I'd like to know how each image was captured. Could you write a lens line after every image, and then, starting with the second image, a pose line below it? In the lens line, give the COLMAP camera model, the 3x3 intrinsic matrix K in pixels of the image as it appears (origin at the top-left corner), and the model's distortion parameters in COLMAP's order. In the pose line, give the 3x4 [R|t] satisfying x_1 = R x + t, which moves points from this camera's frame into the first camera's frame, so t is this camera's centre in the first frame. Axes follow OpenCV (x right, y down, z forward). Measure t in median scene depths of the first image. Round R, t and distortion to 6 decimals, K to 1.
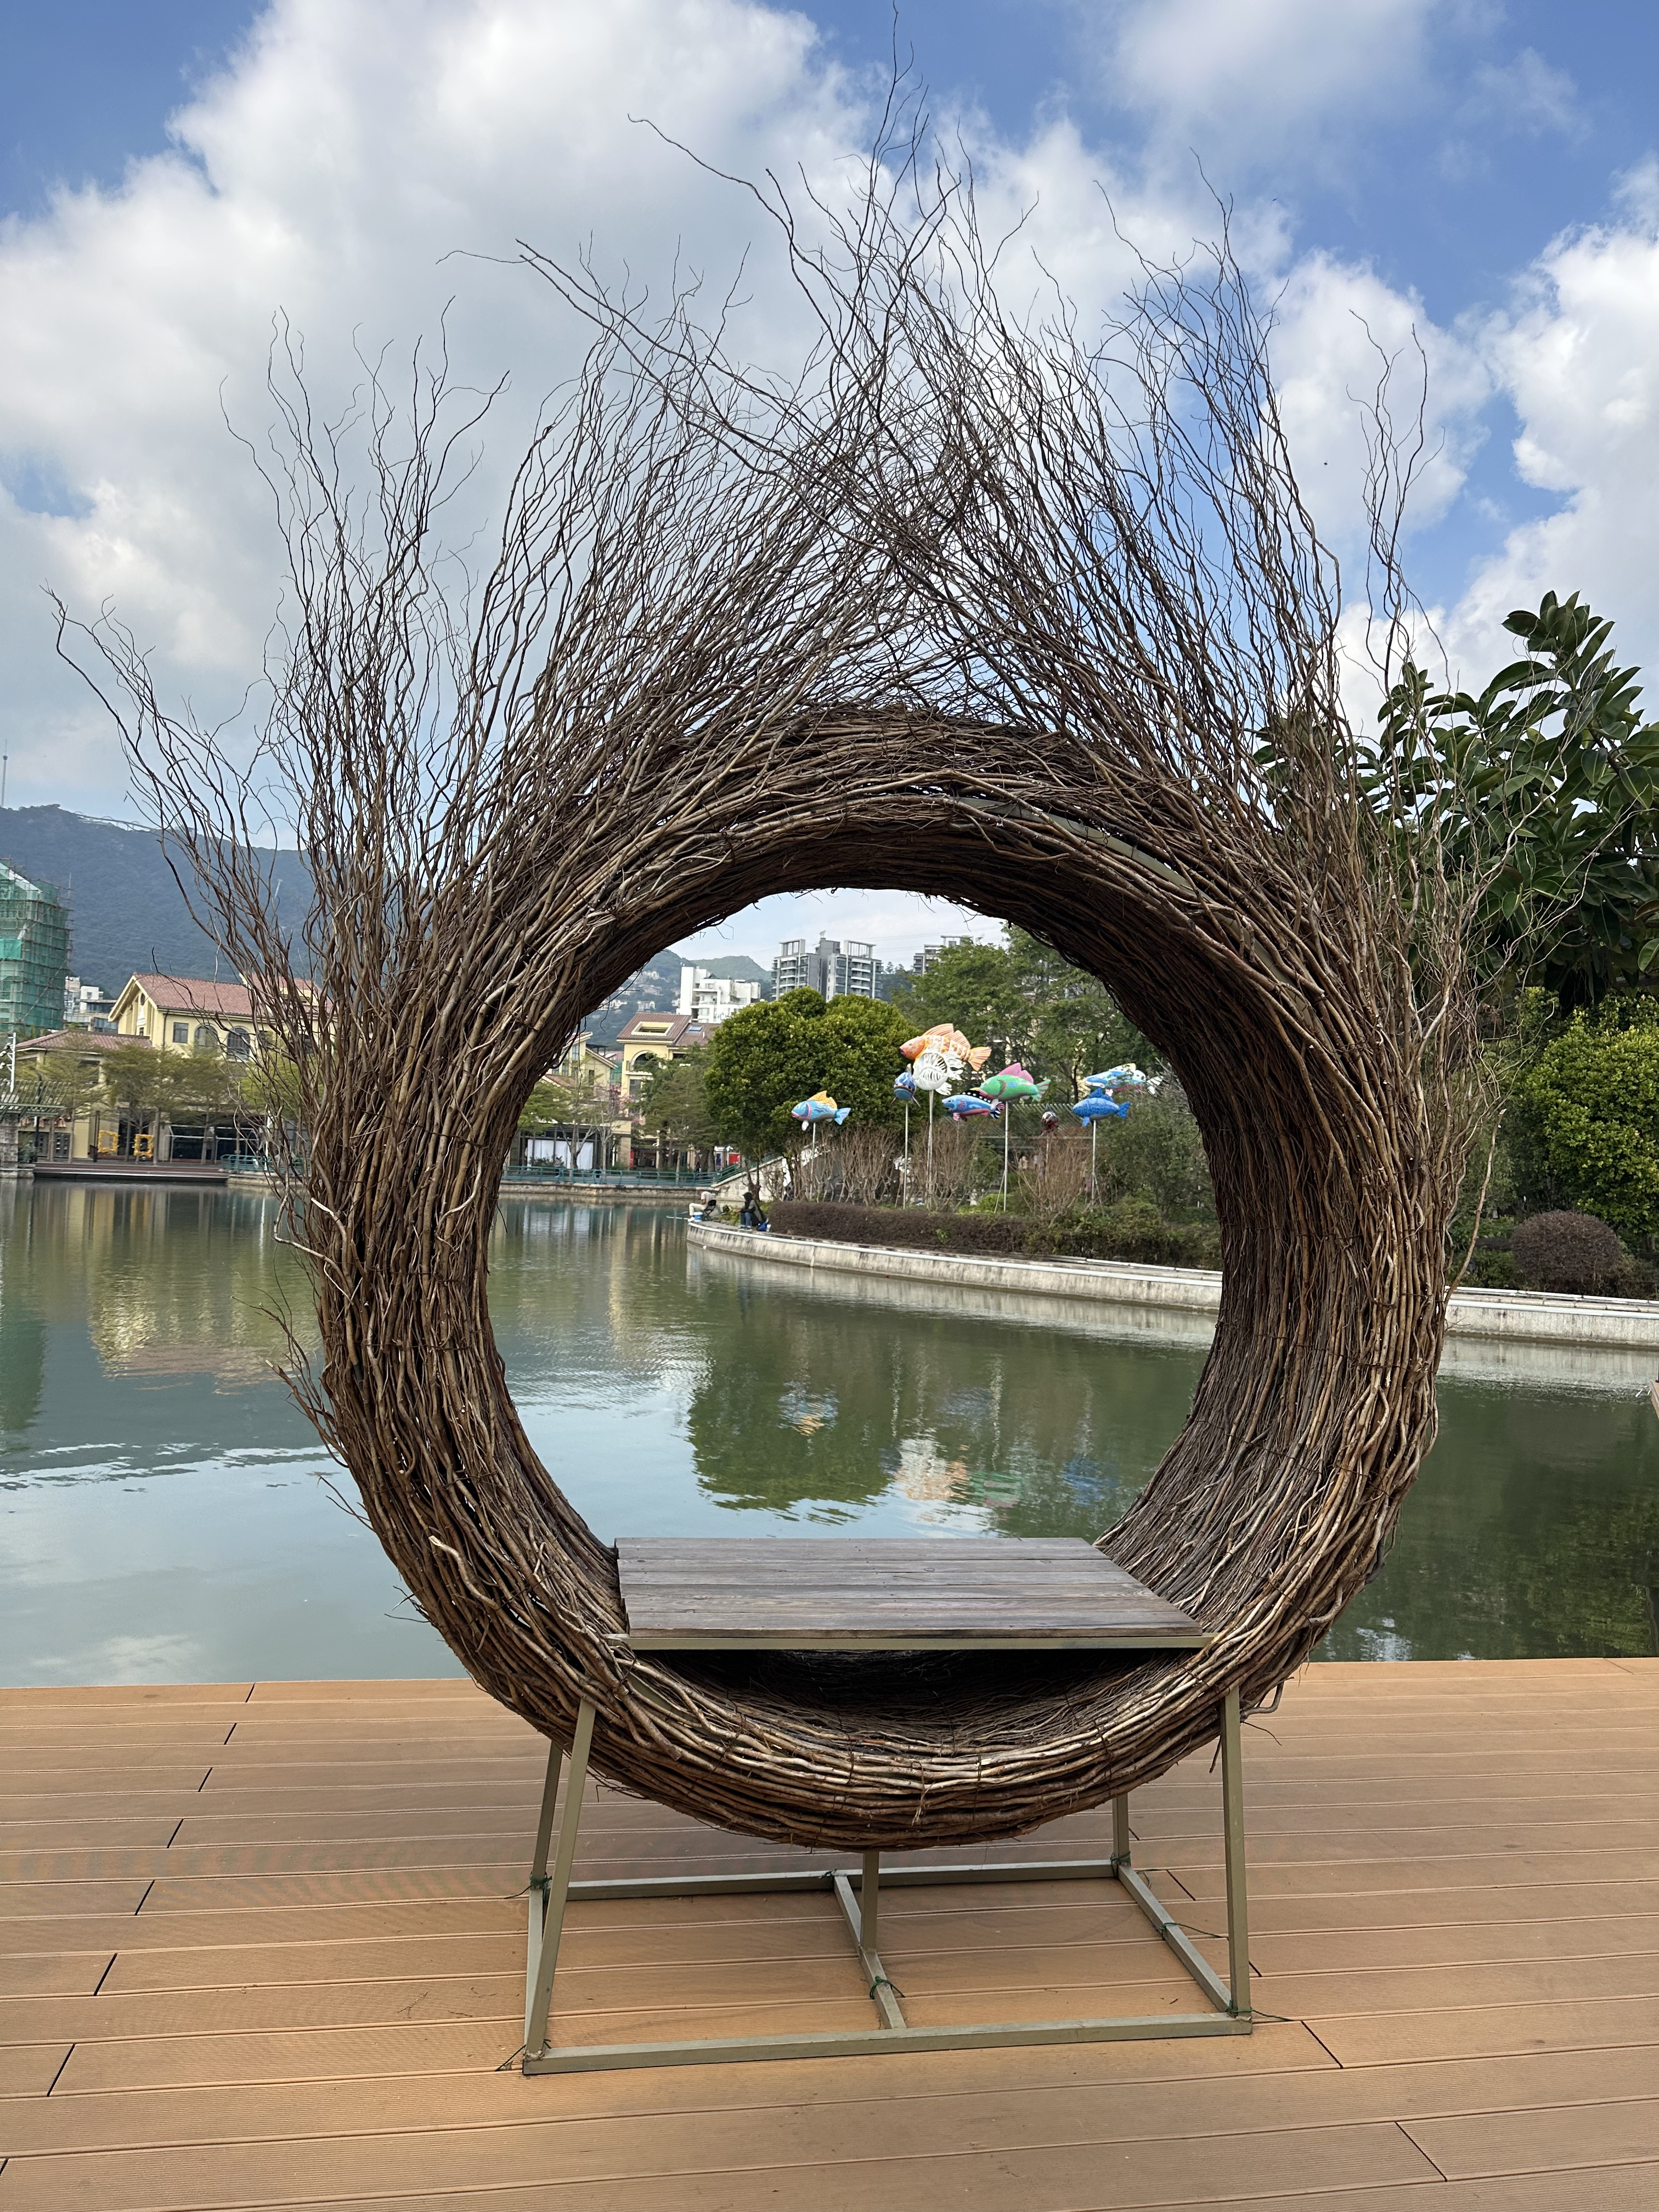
lens RADIAL K [[1568.6, 0, 857.4], [0, 1568.6, 1141.7], [0, 0, 1]] dist [0.149673, -0.001554]
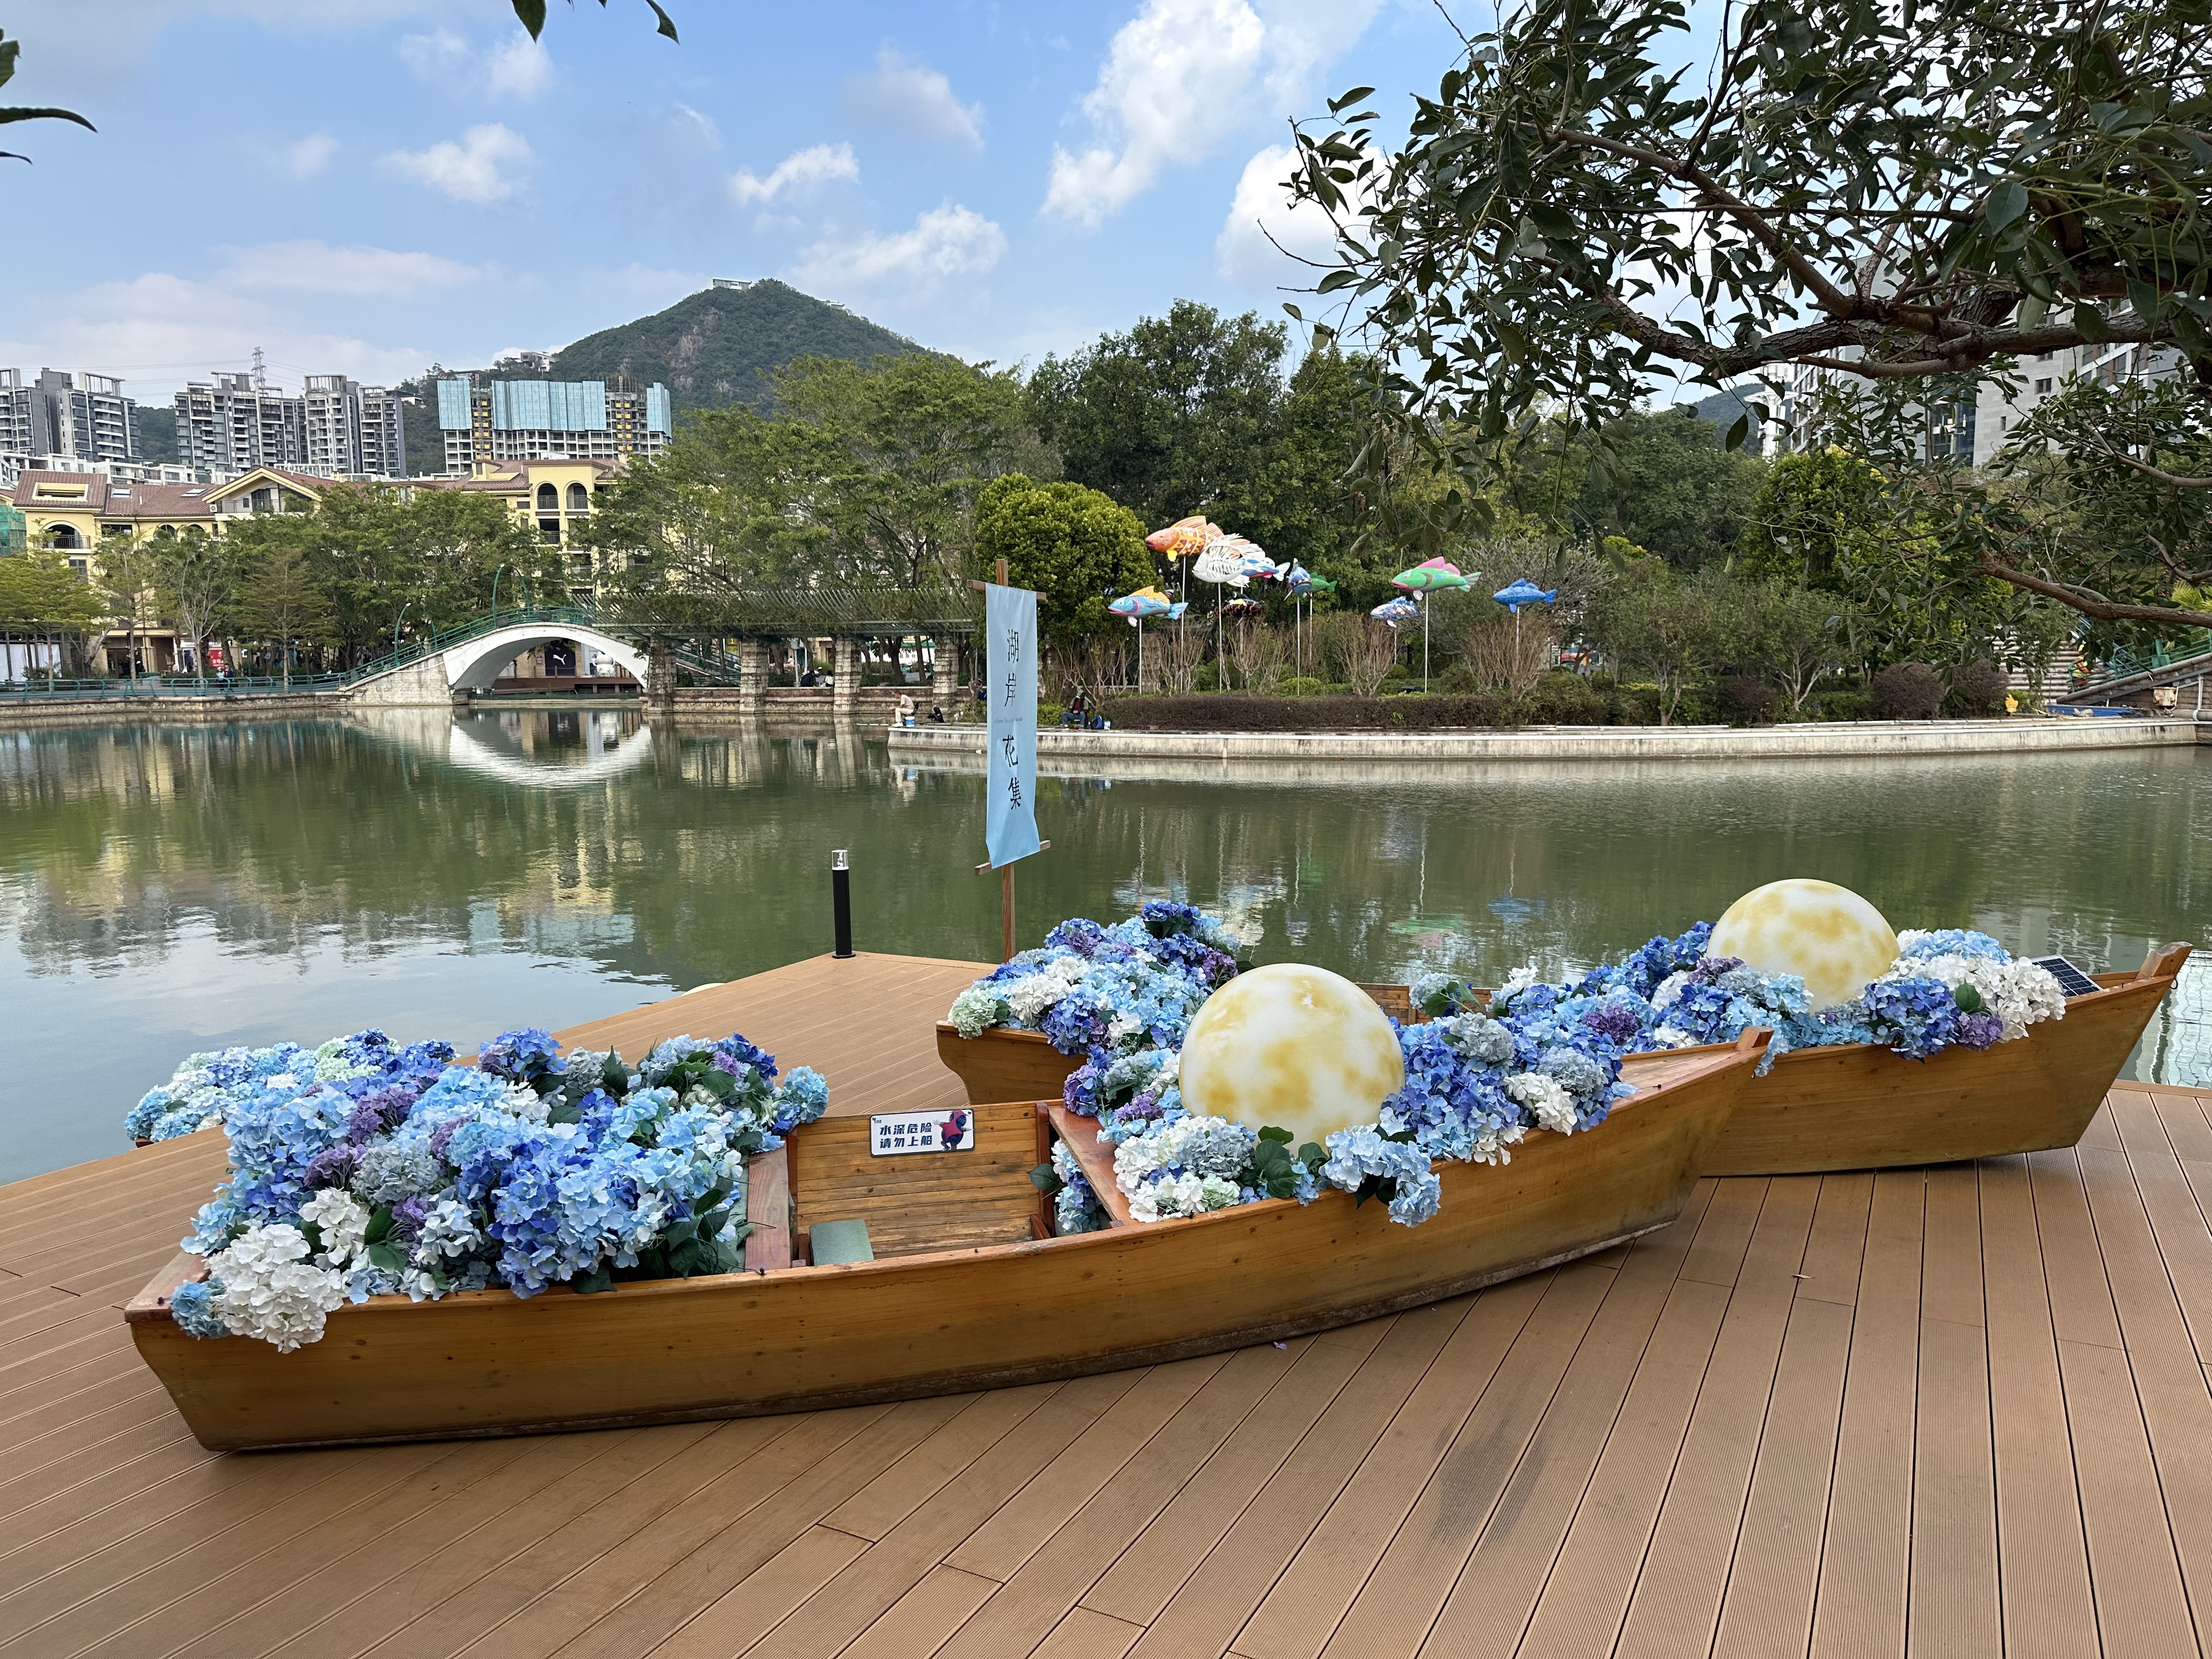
lens RADIAL K [[1604.4, 0, 1106.0], [0, 1604.4, 829.5], [0, 0, 1]] dist [0.019776, -0.005025]
pose [[0.819550, -0.111214, 0.562112, -0.258182], [0.033139, 0.988541, 0.147268, -0.012166], [-0.572049, -0.102065, 0.813844, 0.062777]]
